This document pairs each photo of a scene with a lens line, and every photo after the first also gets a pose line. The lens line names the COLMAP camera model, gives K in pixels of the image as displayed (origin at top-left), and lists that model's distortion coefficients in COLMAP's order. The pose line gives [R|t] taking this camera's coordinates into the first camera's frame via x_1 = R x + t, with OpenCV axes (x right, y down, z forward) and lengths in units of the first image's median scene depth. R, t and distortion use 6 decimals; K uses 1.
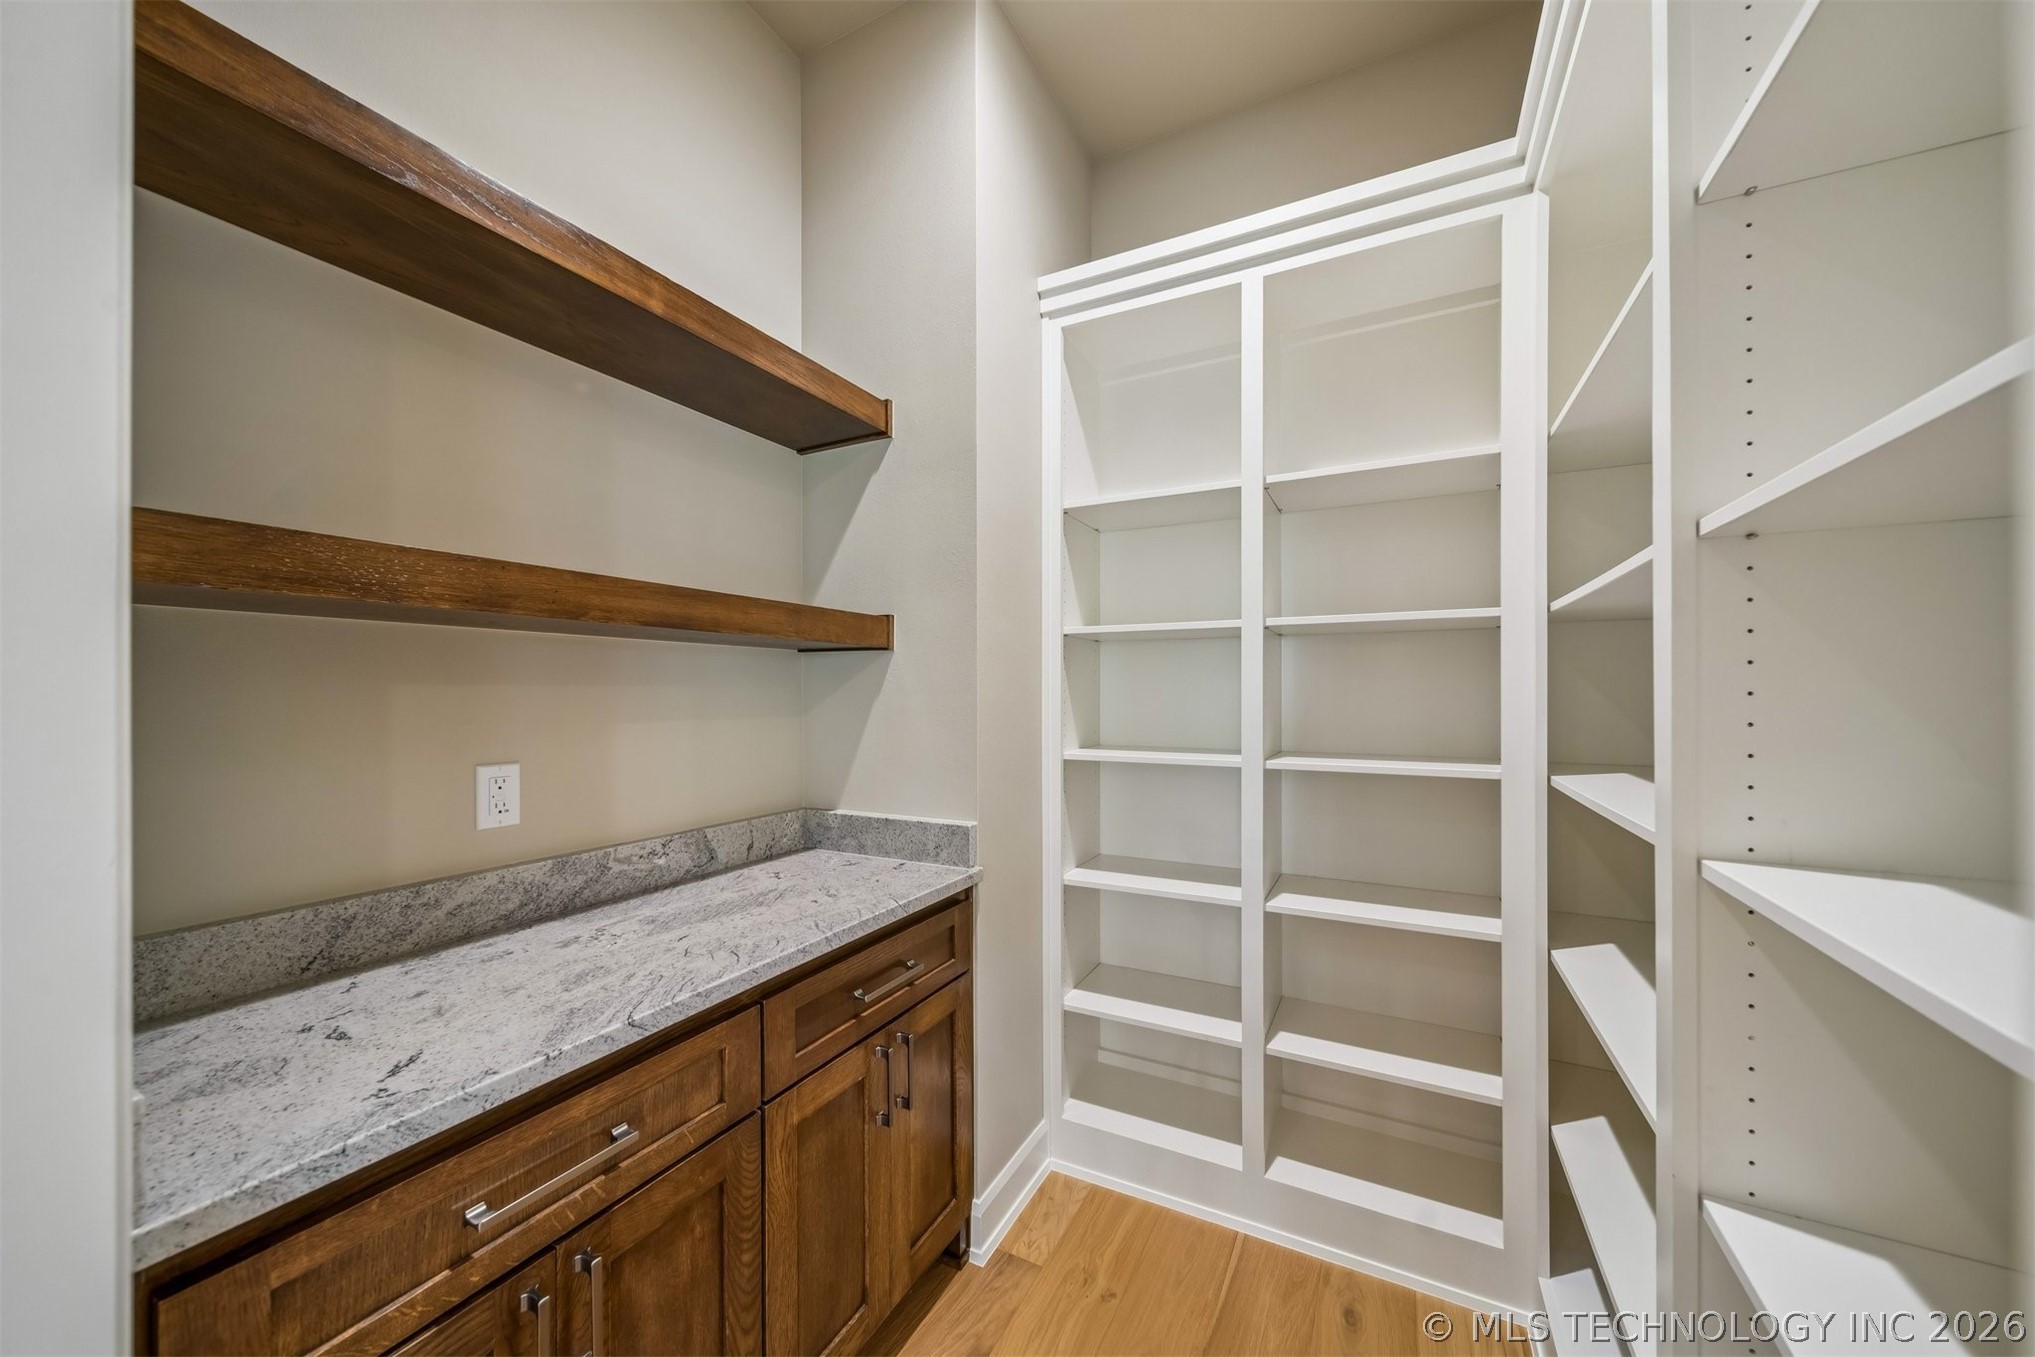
lens RADIAL K [[716.4, 0, 1024.8], [0, 716.4, 686.7], [0, 0, 1]] dist [0.005654, -0.001400]
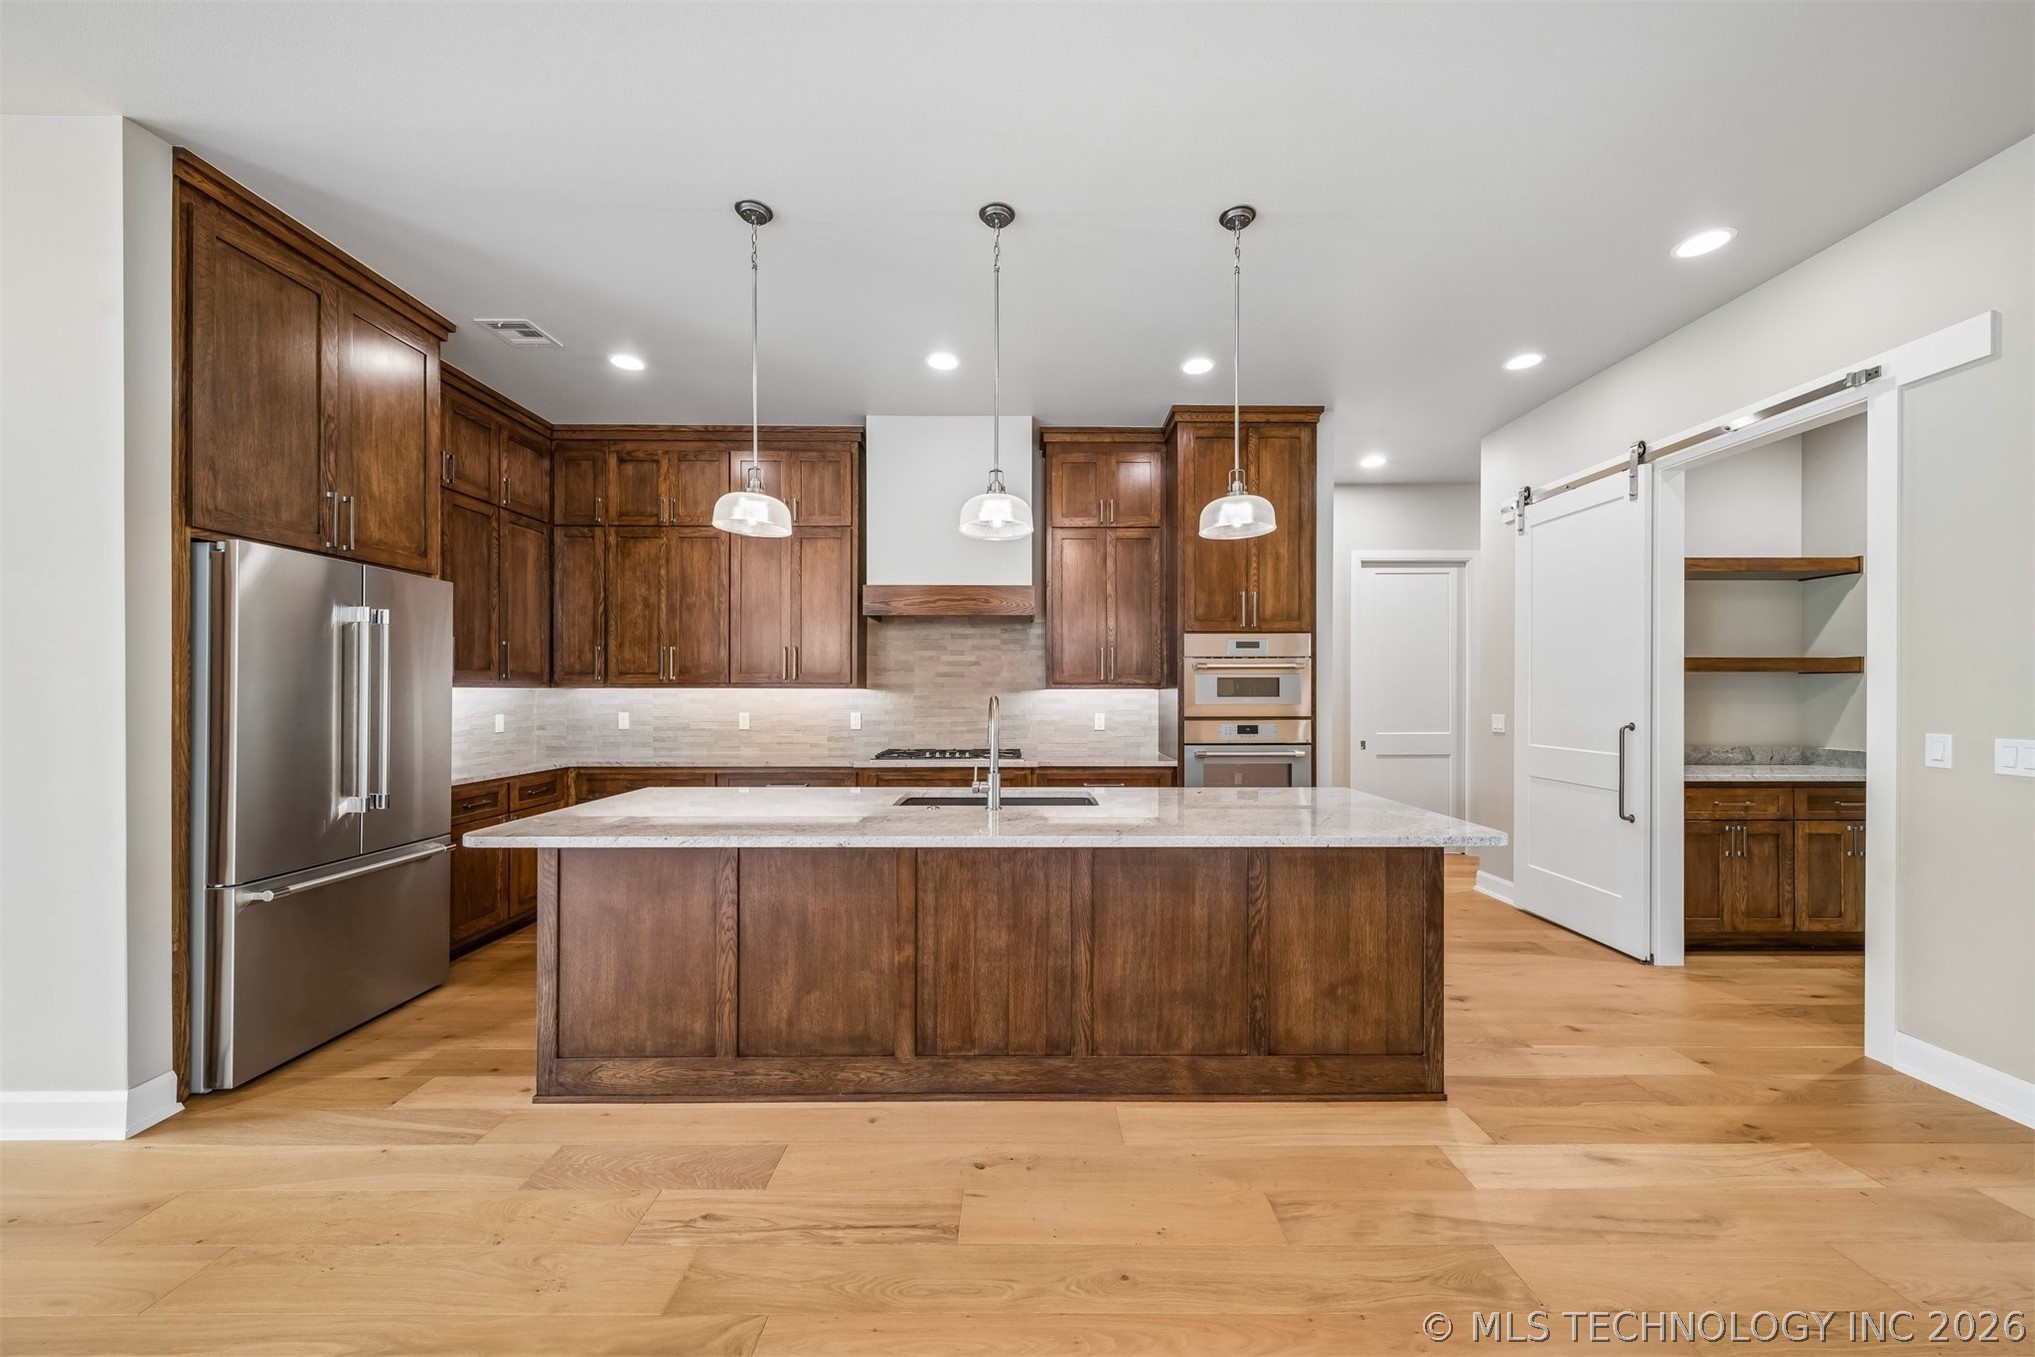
lens RADIAL K [[716.4, 0, 1024.7], [0, 716.4, 691.2], [0, 0, 1]] dist [0.005654, -0.001400]
pose [[0.470221, 0.002673, -0.882545, 0.610665], [0.002327, 0.999988, 0.004268, -0.013710], [0.882546, -0.004060, 0.470209, -2.524995]]
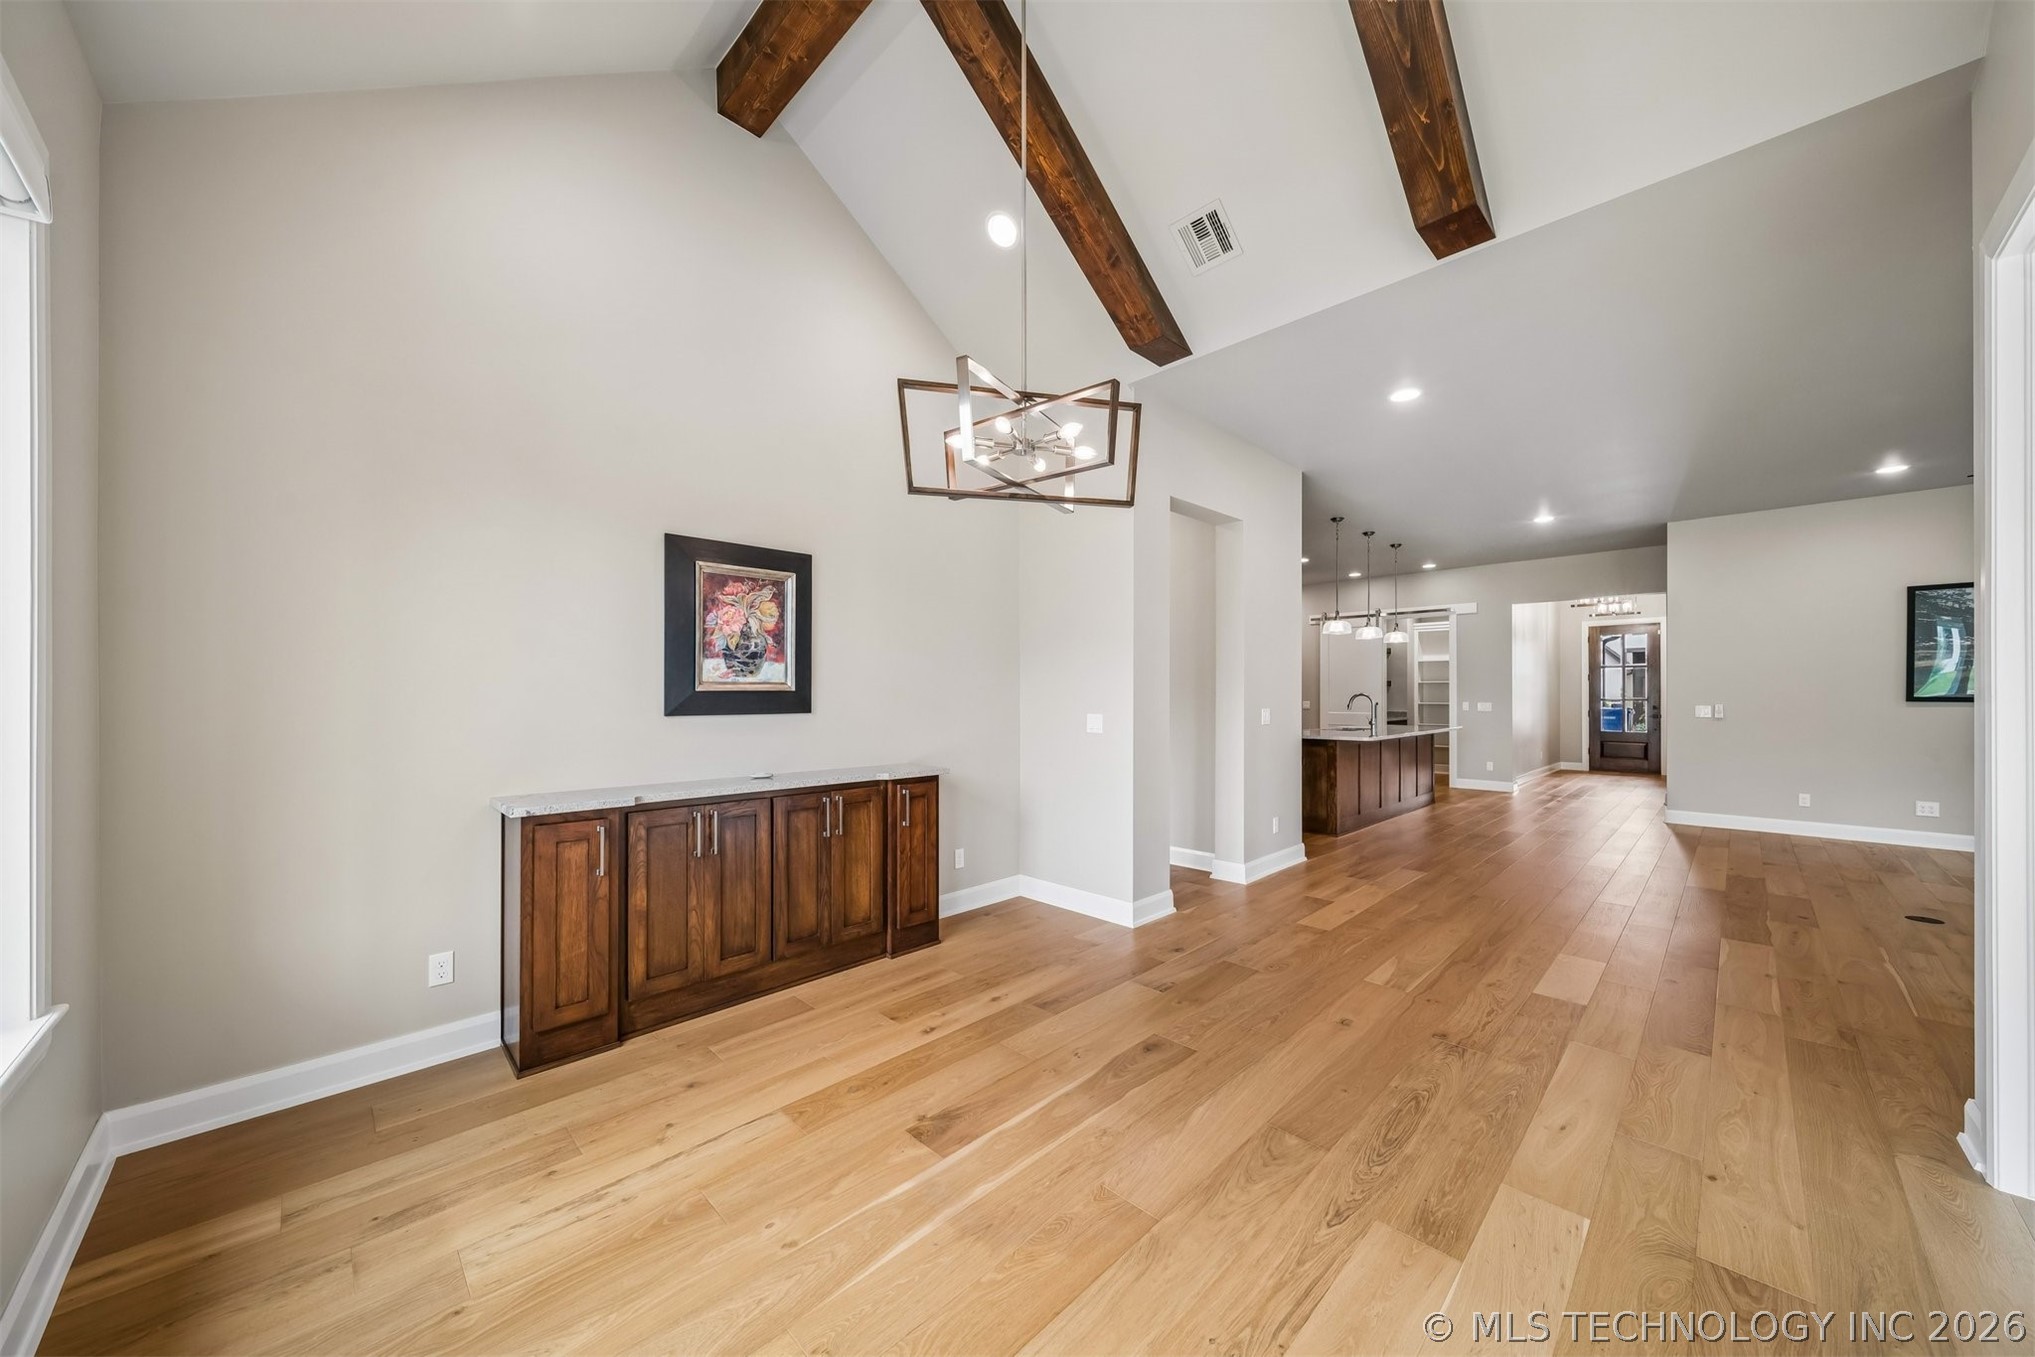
lens RADIAL K [[716.4, 0, 1021.3], [0, 716.4, 690.3], [0, 0, 1]] dist [0.005654, -0.001400]
pose [[0.953878, 0.001678, -0.300189, -1.659051], [-0.001395, 0.999998, 0.001156, -0.016864], [0.300190, -0.000684, 0.953879, -7.230828]]
